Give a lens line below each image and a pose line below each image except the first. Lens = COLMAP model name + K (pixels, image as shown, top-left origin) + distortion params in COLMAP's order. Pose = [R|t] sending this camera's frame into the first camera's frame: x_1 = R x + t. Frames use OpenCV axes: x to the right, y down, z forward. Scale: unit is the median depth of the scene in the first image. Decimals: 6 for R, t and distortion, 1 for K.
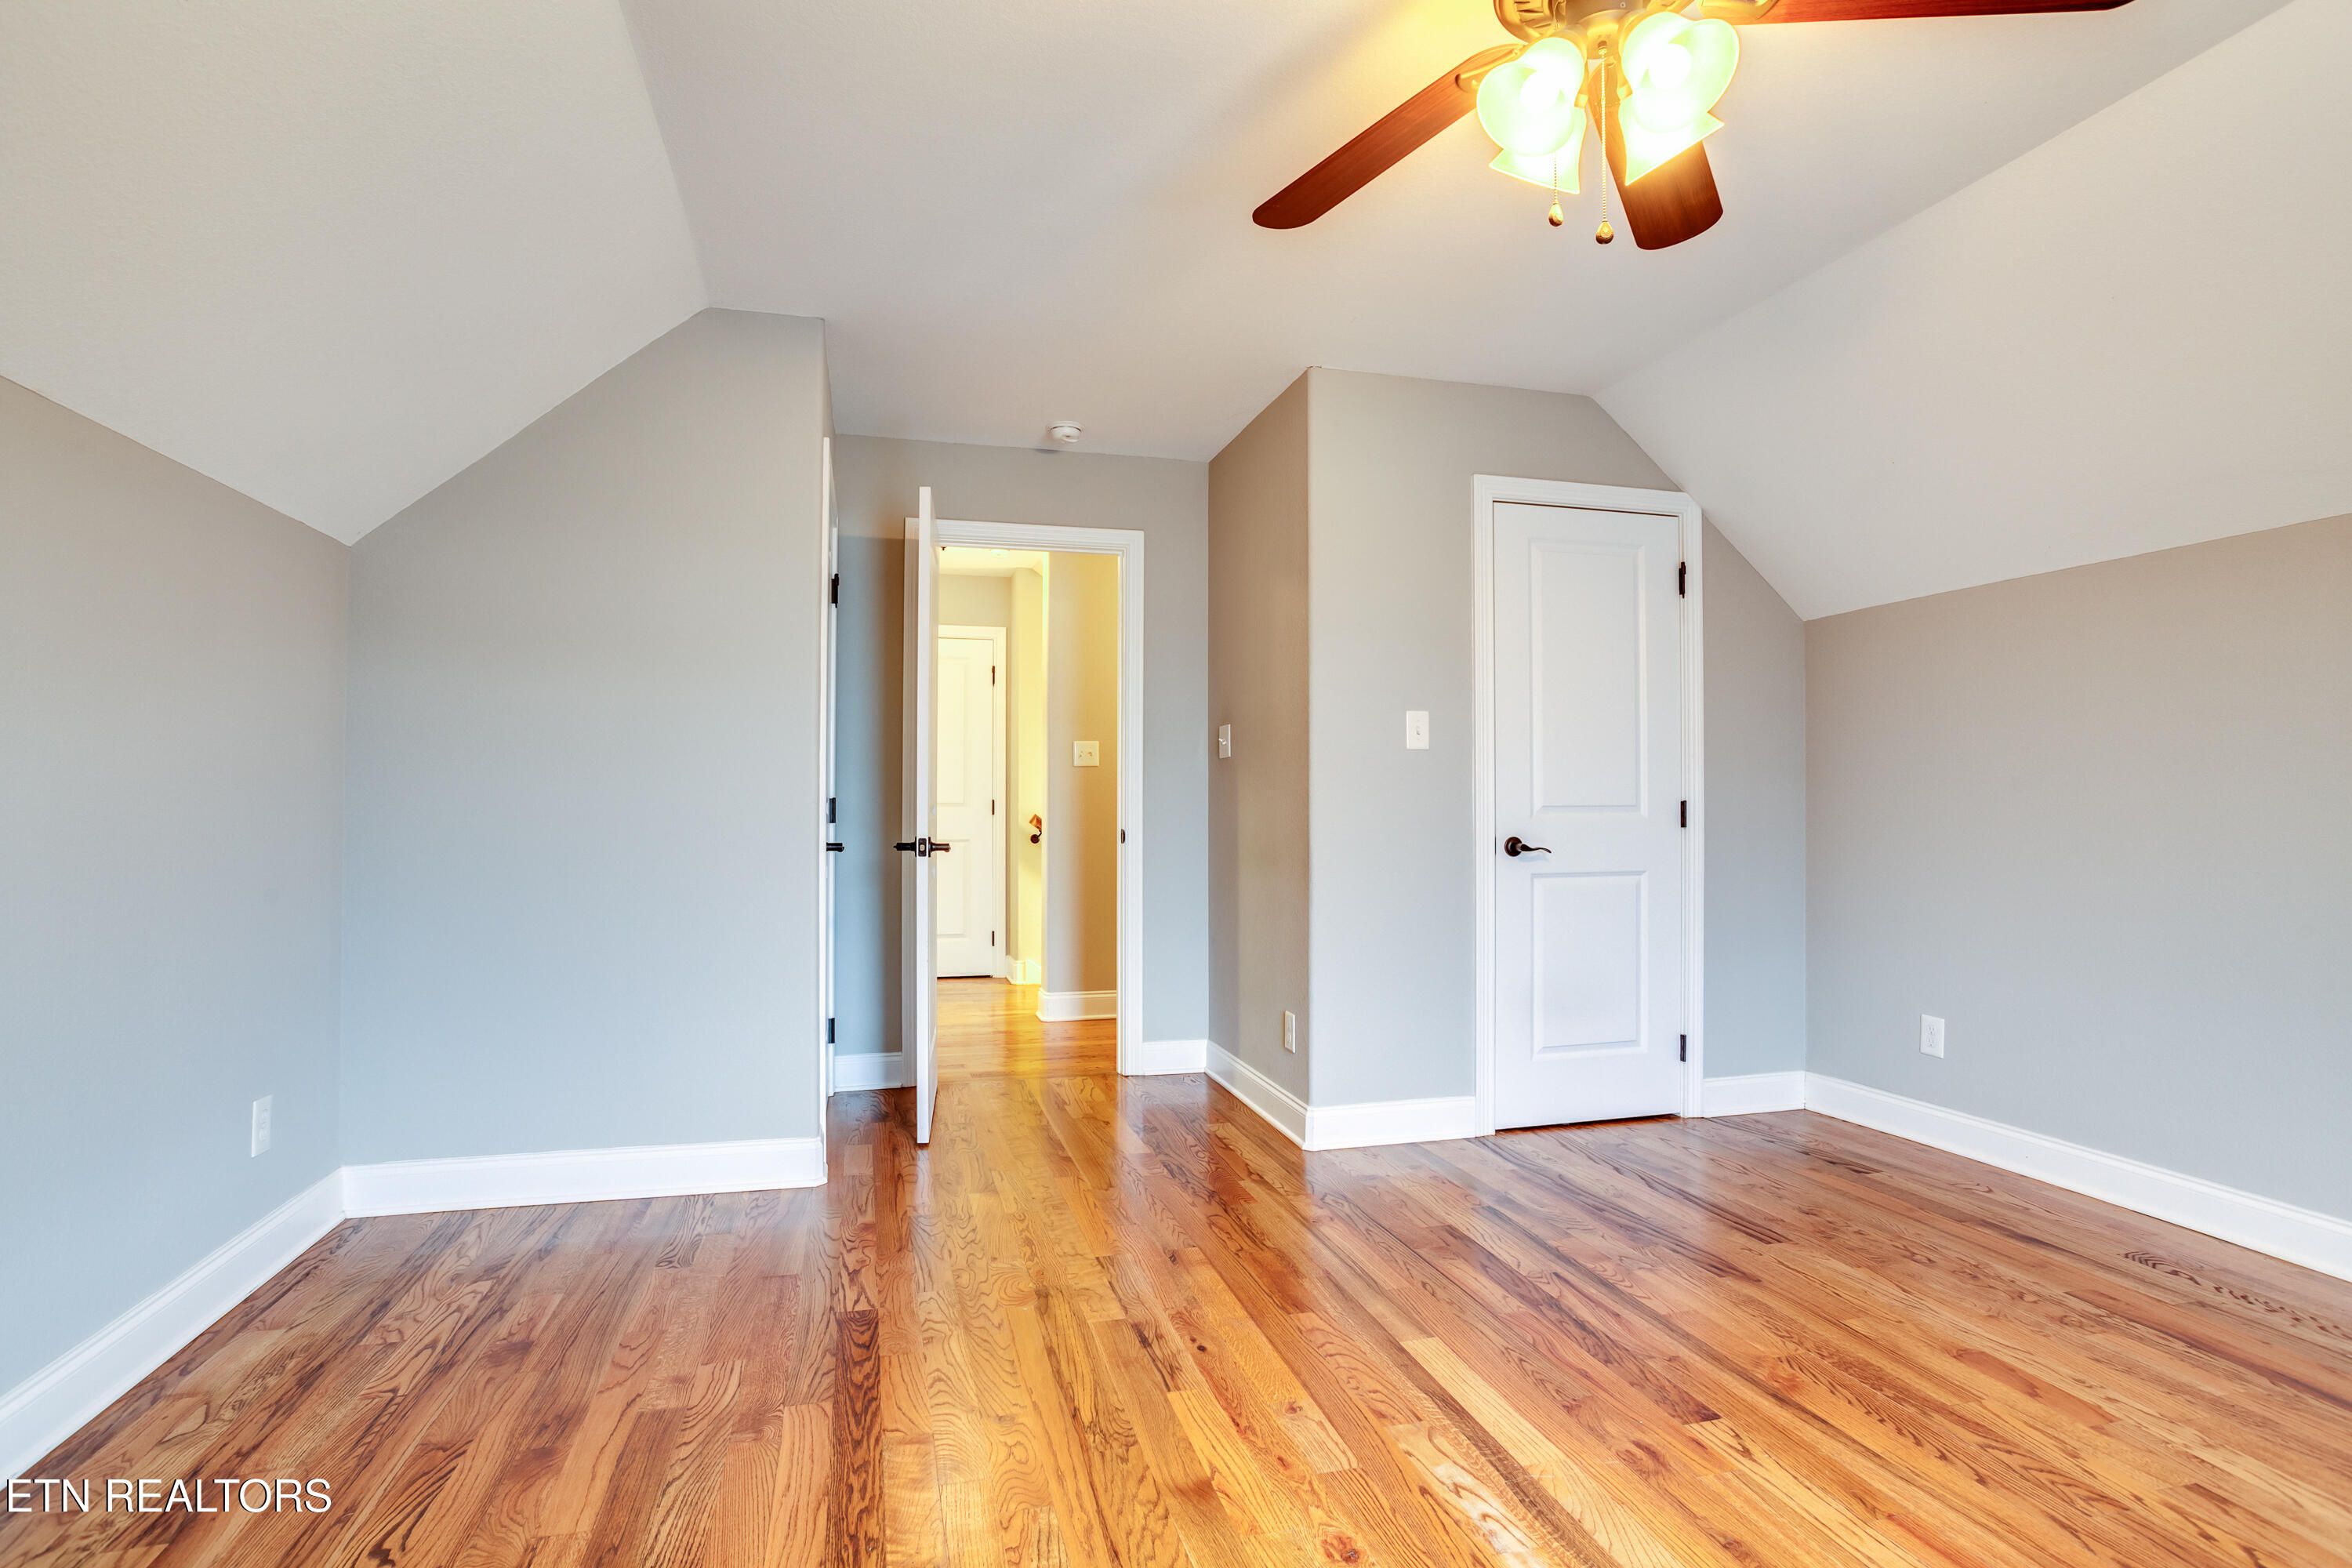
lens RADIAL K [[1130.3, 0, 1166.0], [0, 1130.3, 790.0], [0, 0, 1]] dist [-0.051293, 0.041536]
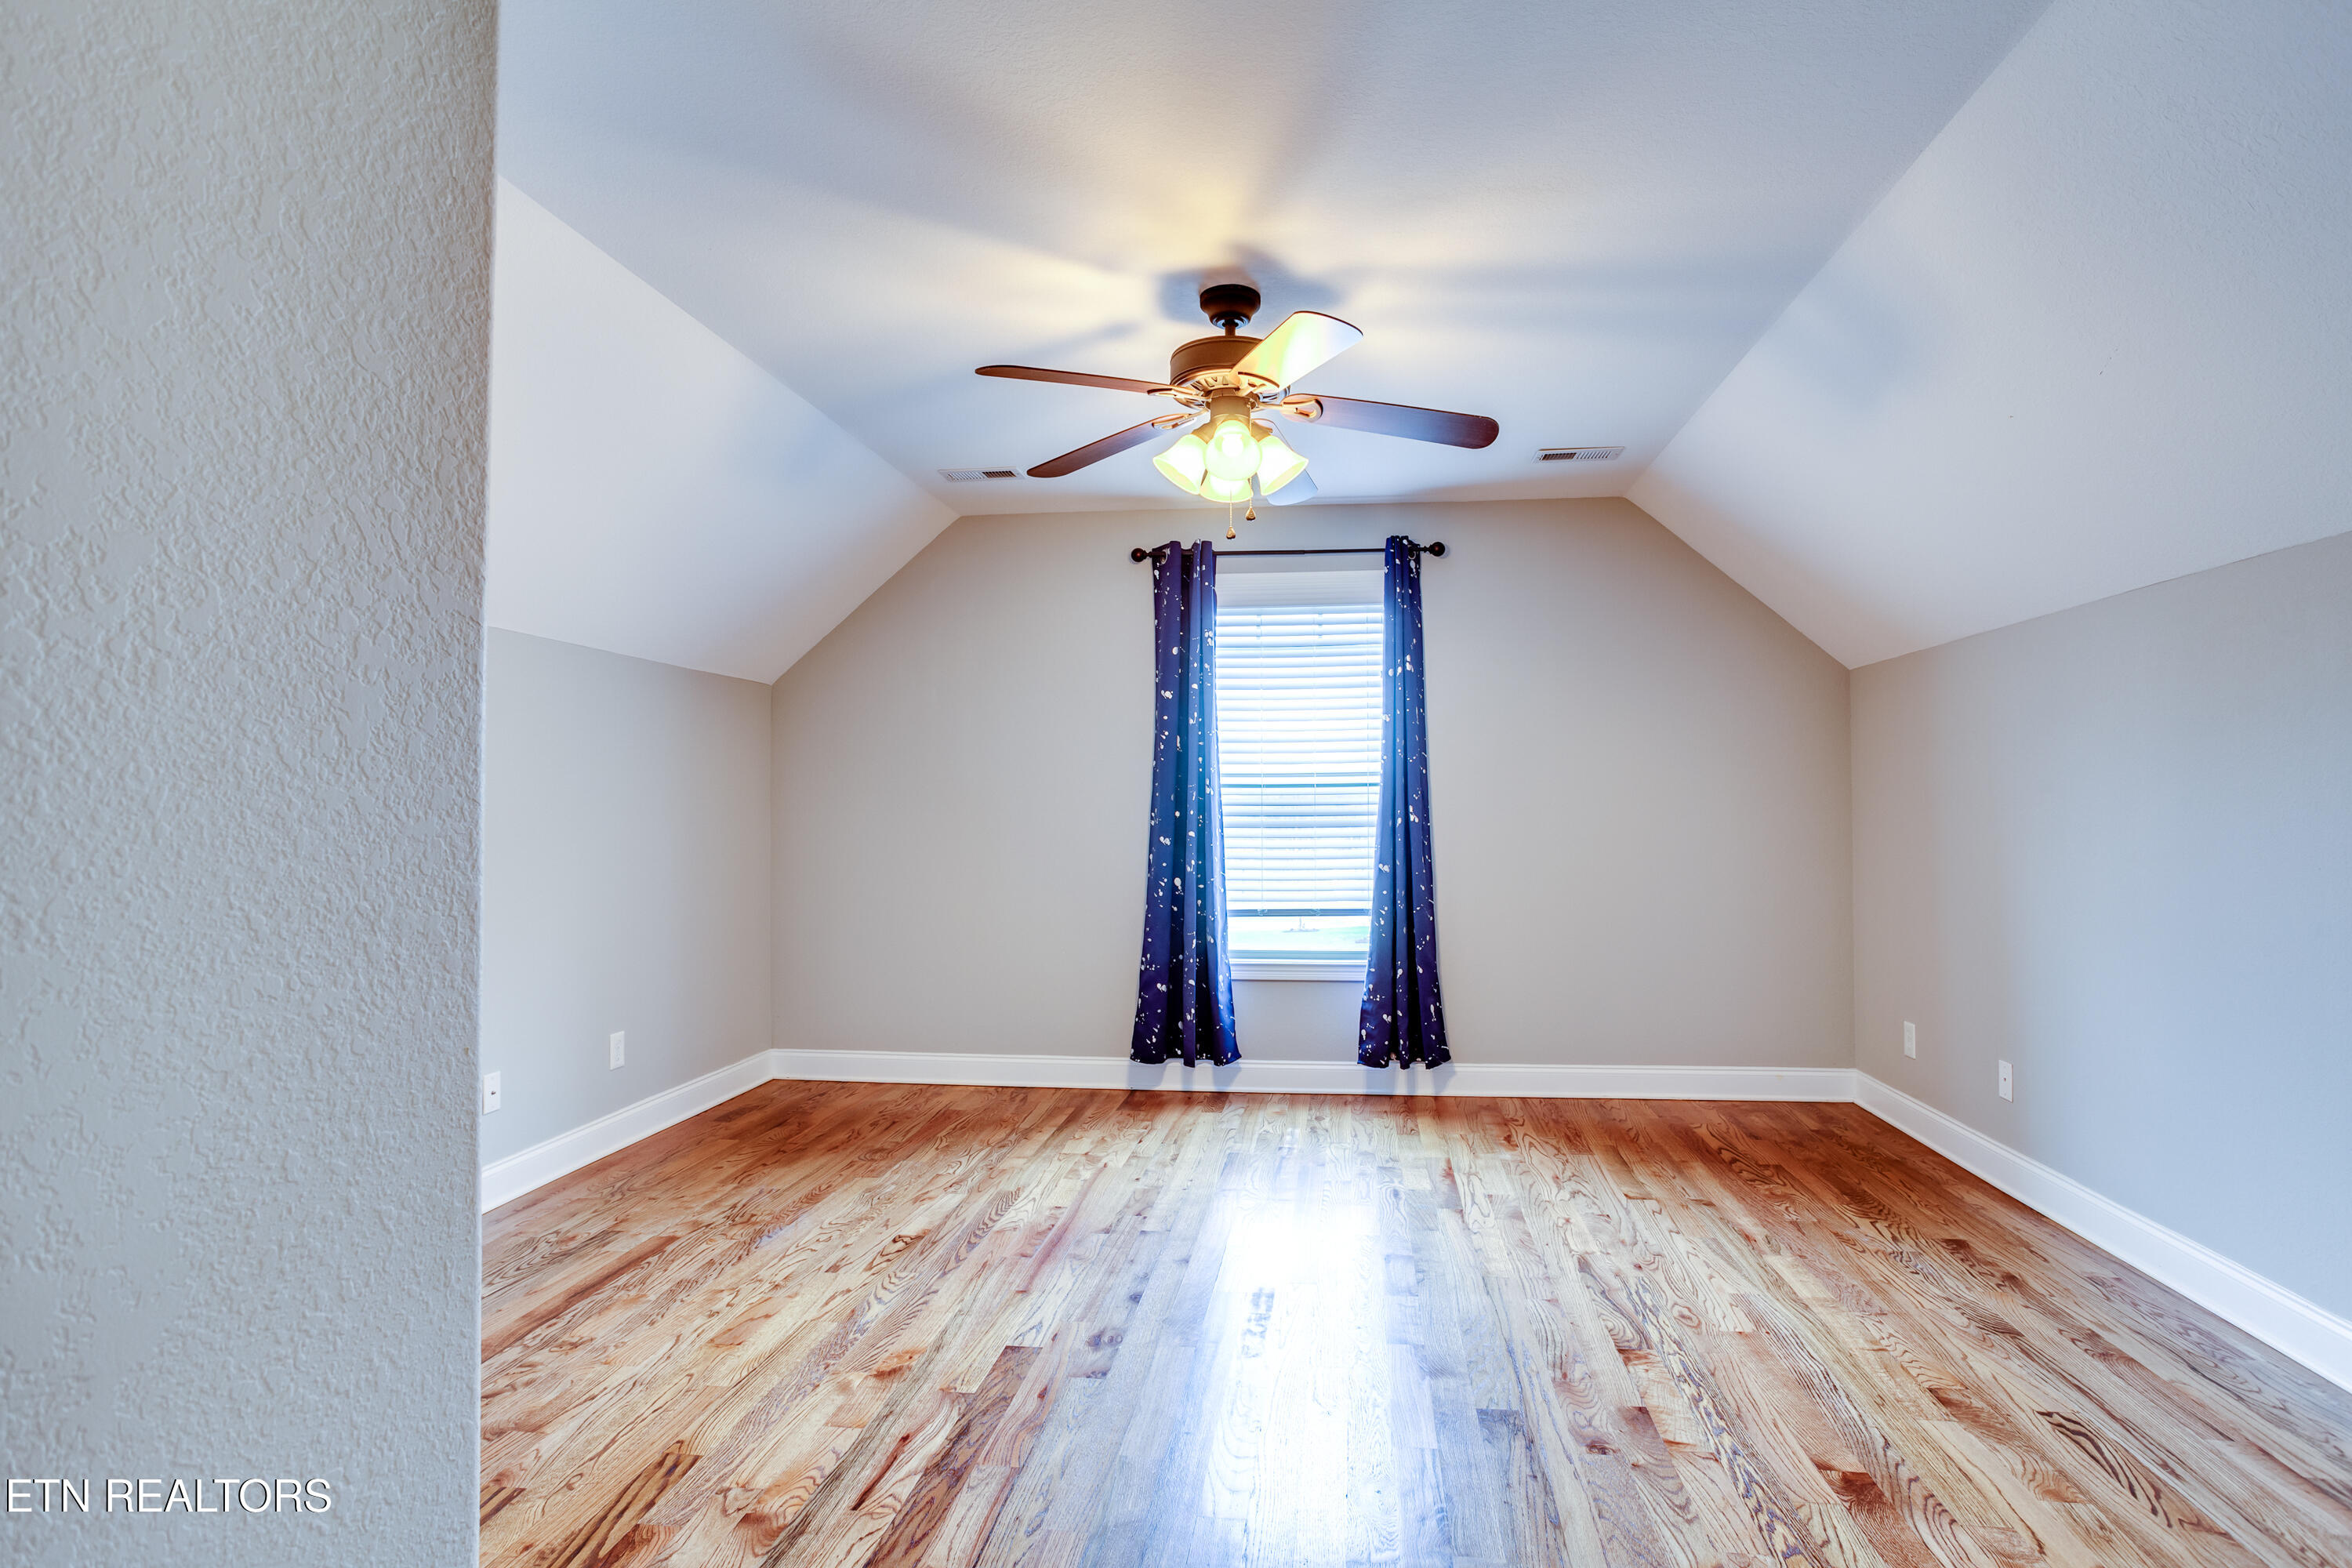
lens RADIAL K [[1130.3, 0, 1166.0], [0, 1130.3, 790.0], [0, 0, 1]] dist [-0.051293, 0.041536]
pose [[-0.909350, 0.010622, 0.415896, -0.191475], [-0.000995, 0.999616, -0.027705, -0.039251], [-0.416030, -0.025608, -0.908990, 1.902687]]
